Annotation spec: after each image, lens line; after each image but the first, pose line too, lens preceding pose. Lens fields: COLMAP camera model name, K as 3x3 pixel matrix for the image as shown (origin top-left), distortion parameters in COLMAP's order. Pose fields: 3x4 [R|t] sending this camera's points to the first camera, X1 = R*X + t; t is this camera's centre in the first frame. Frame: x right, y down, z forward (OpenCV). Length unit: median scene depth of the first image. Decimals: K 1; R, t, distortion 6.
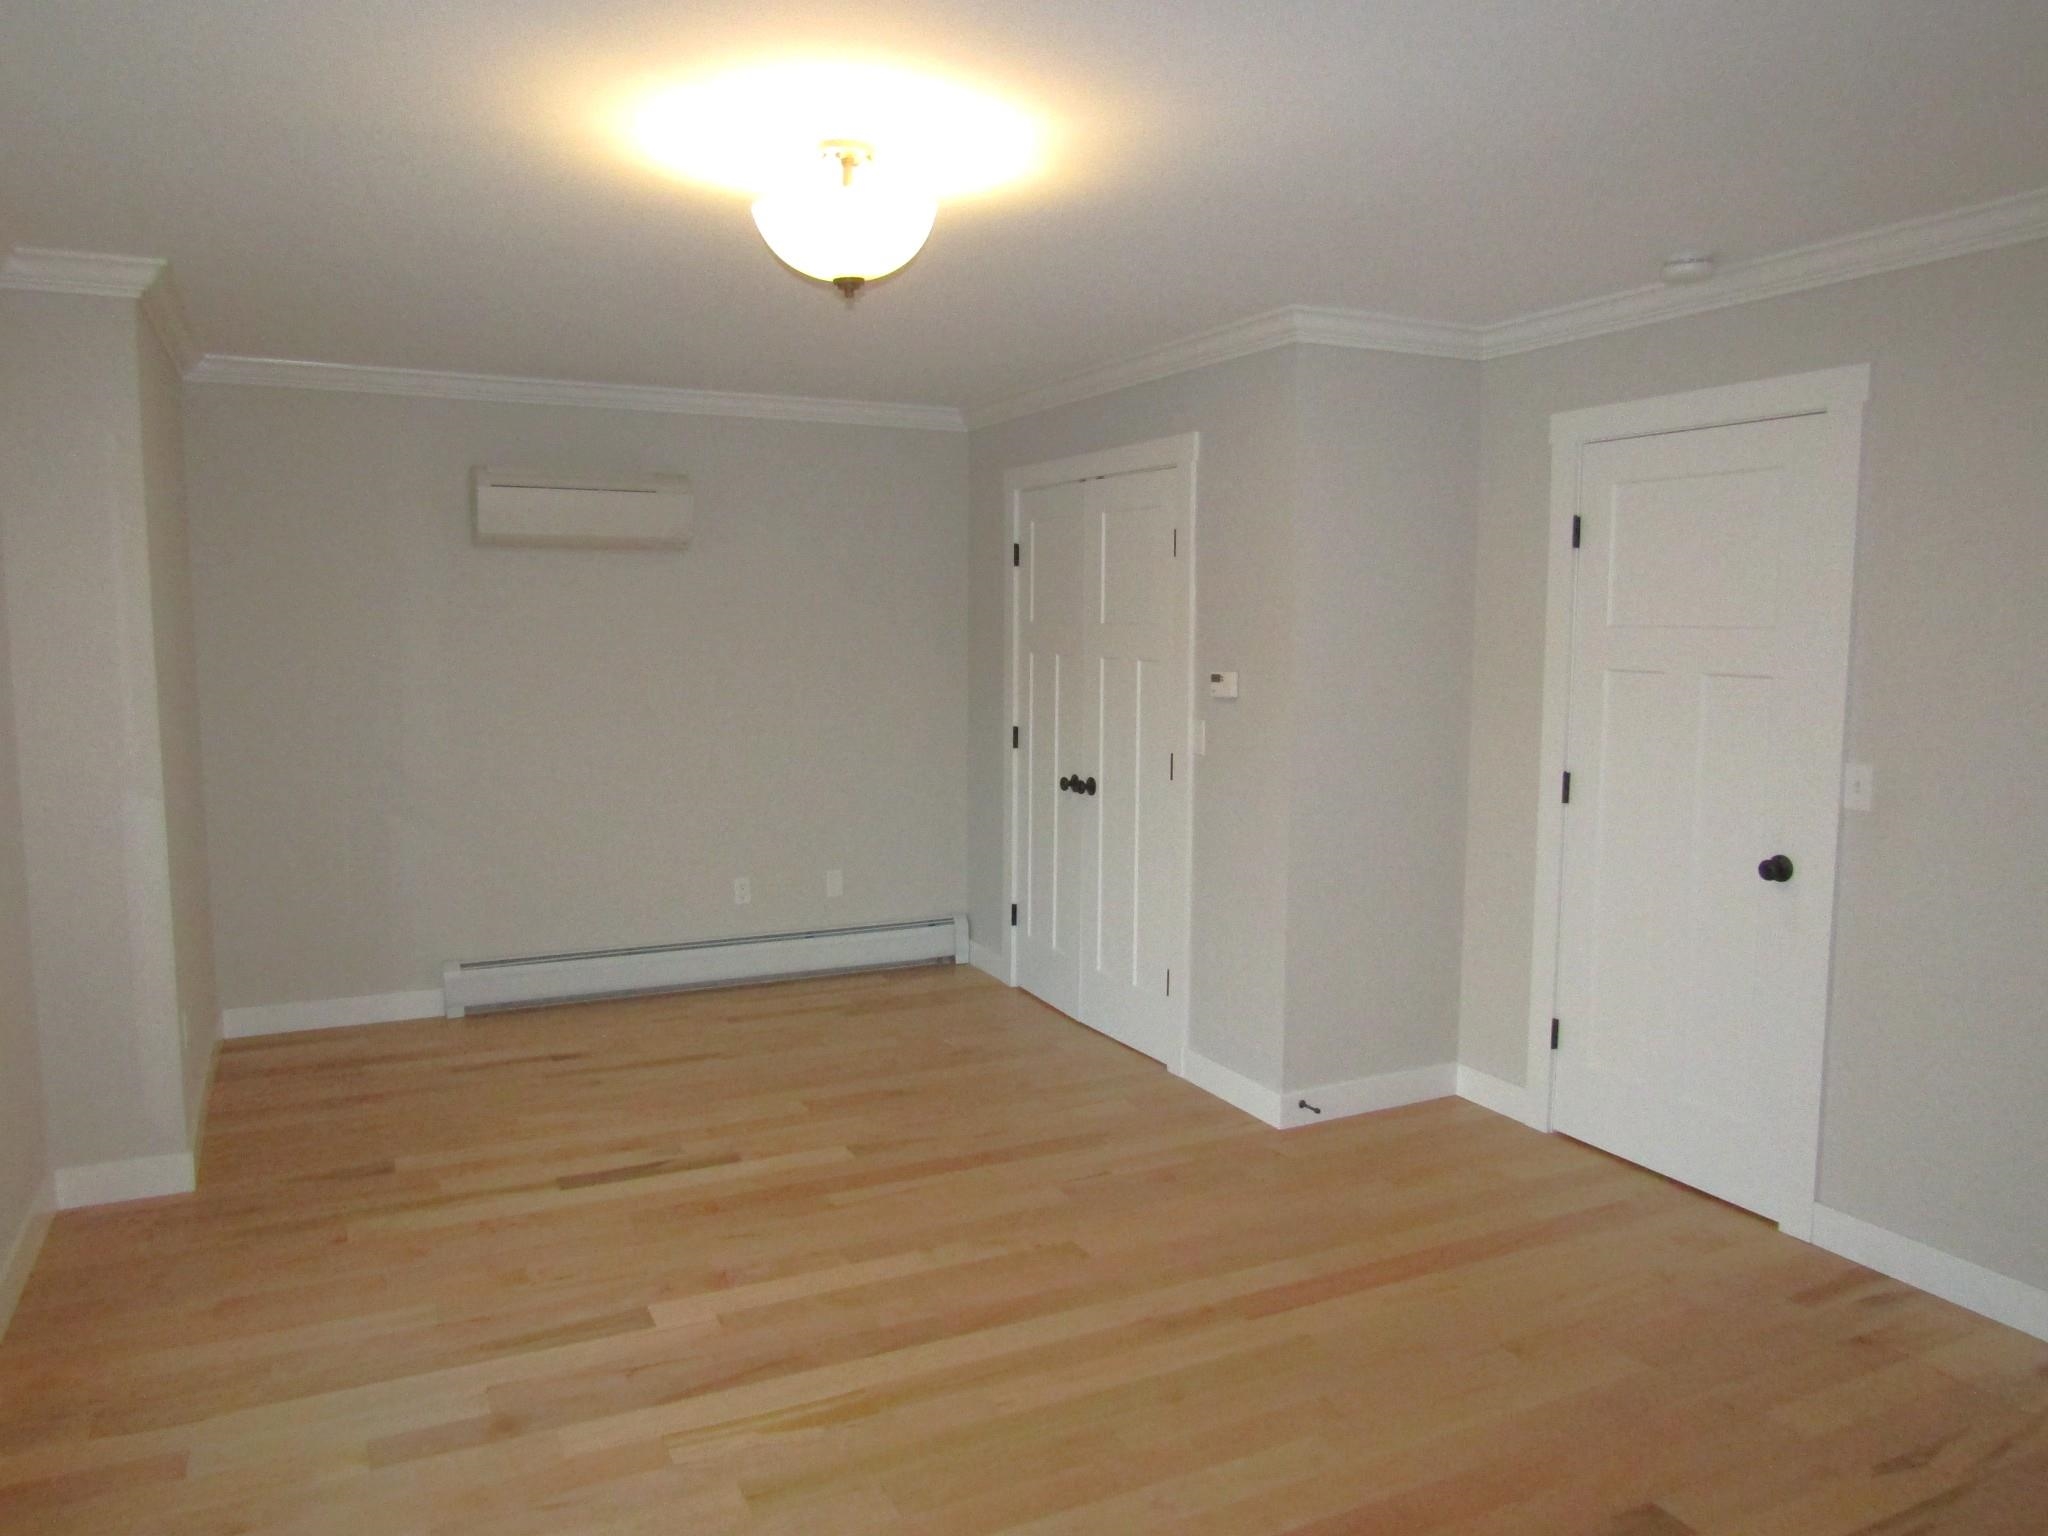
lens RADIAL K [[1434.8, 0, 1024.0], [0, 1434.8, 768.0], [0, 0, 1]] dist [0.003378, -0.000345]
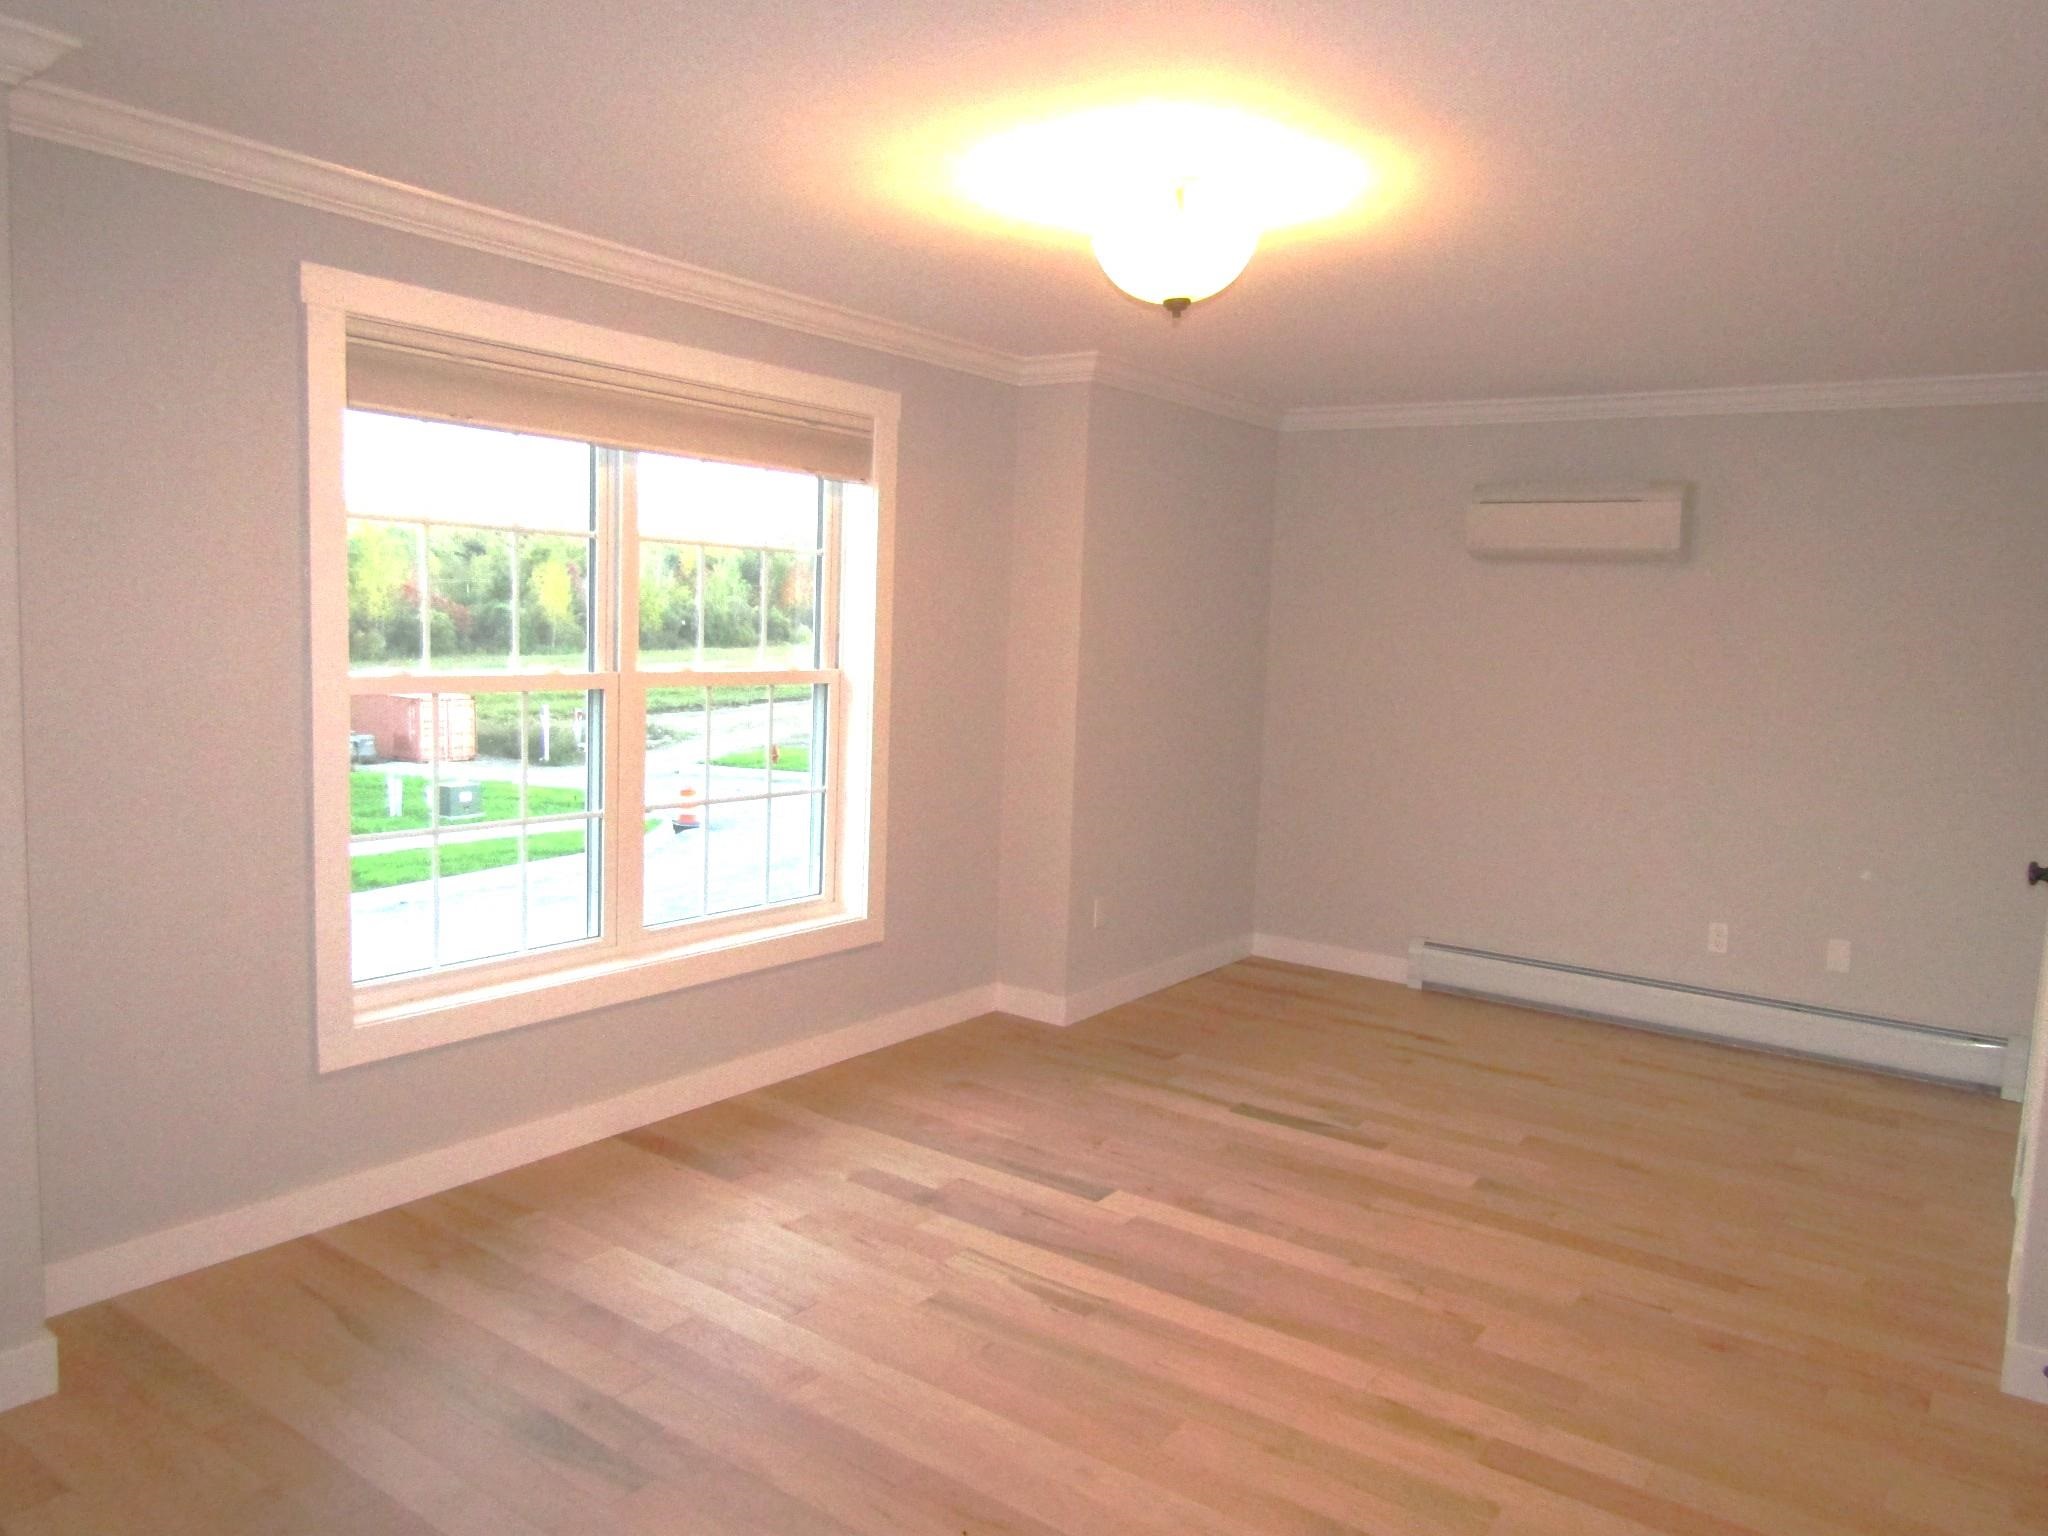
lens RADIAL K [[1434.8, 0, 1024.0], [0, 1434.8, 768.0], [0, 0, 1]] dist [0.003378, -0.000345]
pose [[0.475412, 0.105014, -0.873473, 0.592554], [-0.125545, 0.990787, 0.050786, -0.017243], [0.870759, 0.085516, 0.484216, 0.280877]]
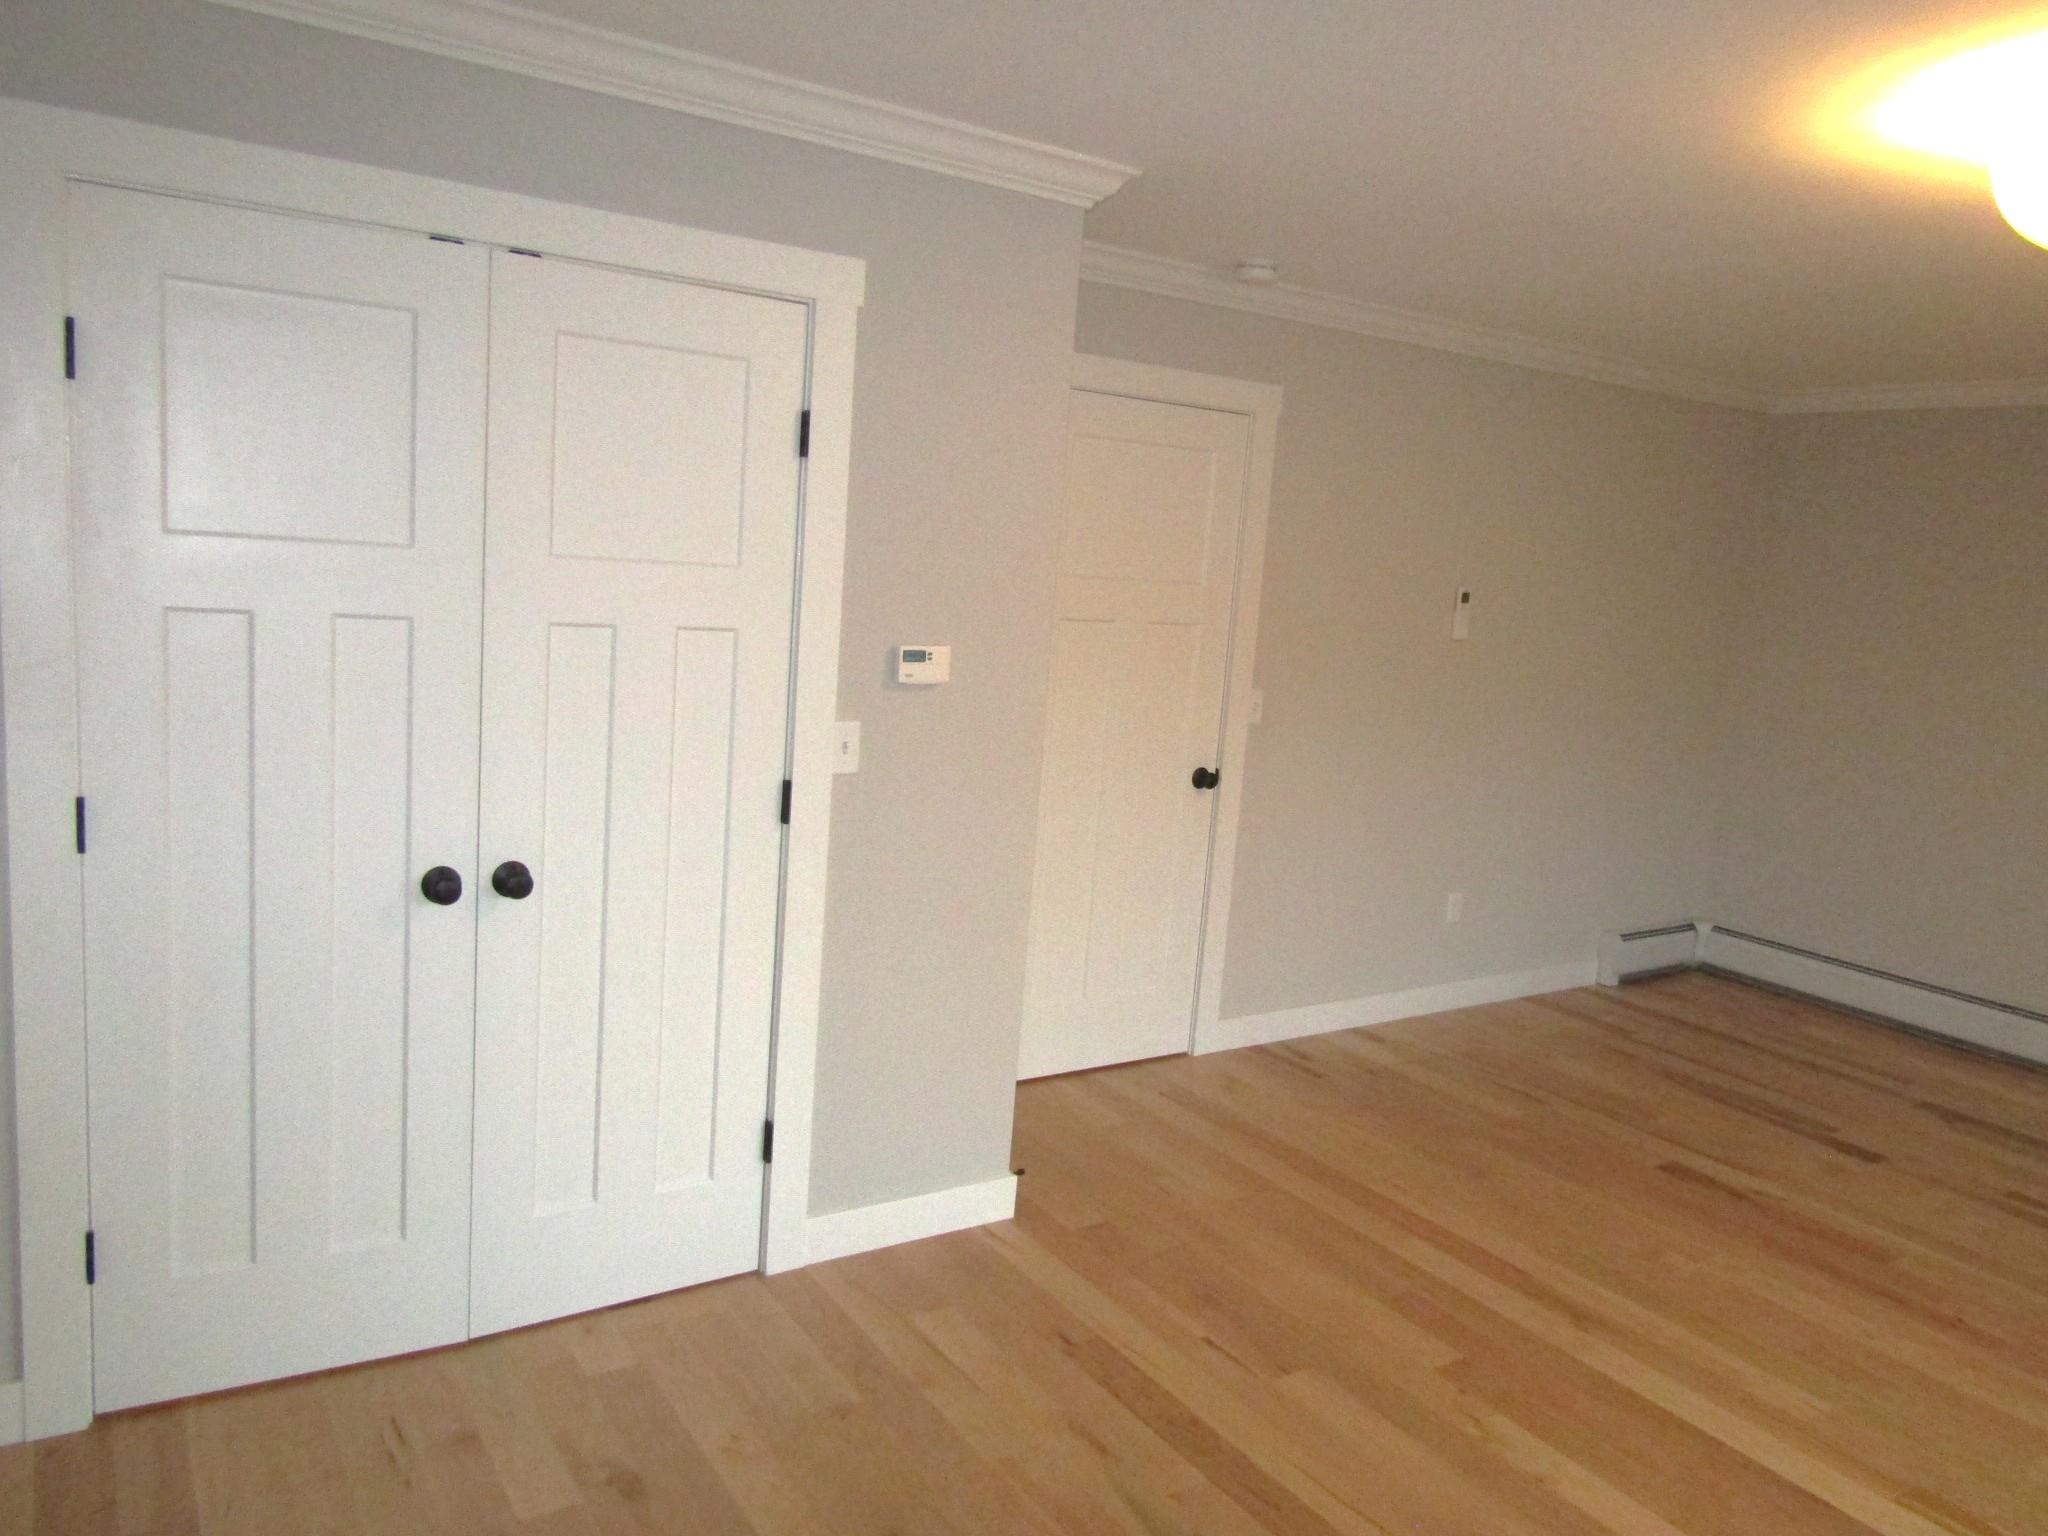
lens RADIAL K [[1447.7, 0, 1024.0], [0, 1447.7, 768.0], [0, 0, 1]] dist [-0.013084, 0.001286]
pose [[-0.122839, -0.166546, 0.978352, -0.649663], [0.026905, 0.984897, 0.171038, -0.150344], [-0.992062, 0.047332, -0.116503, 1.236184]]
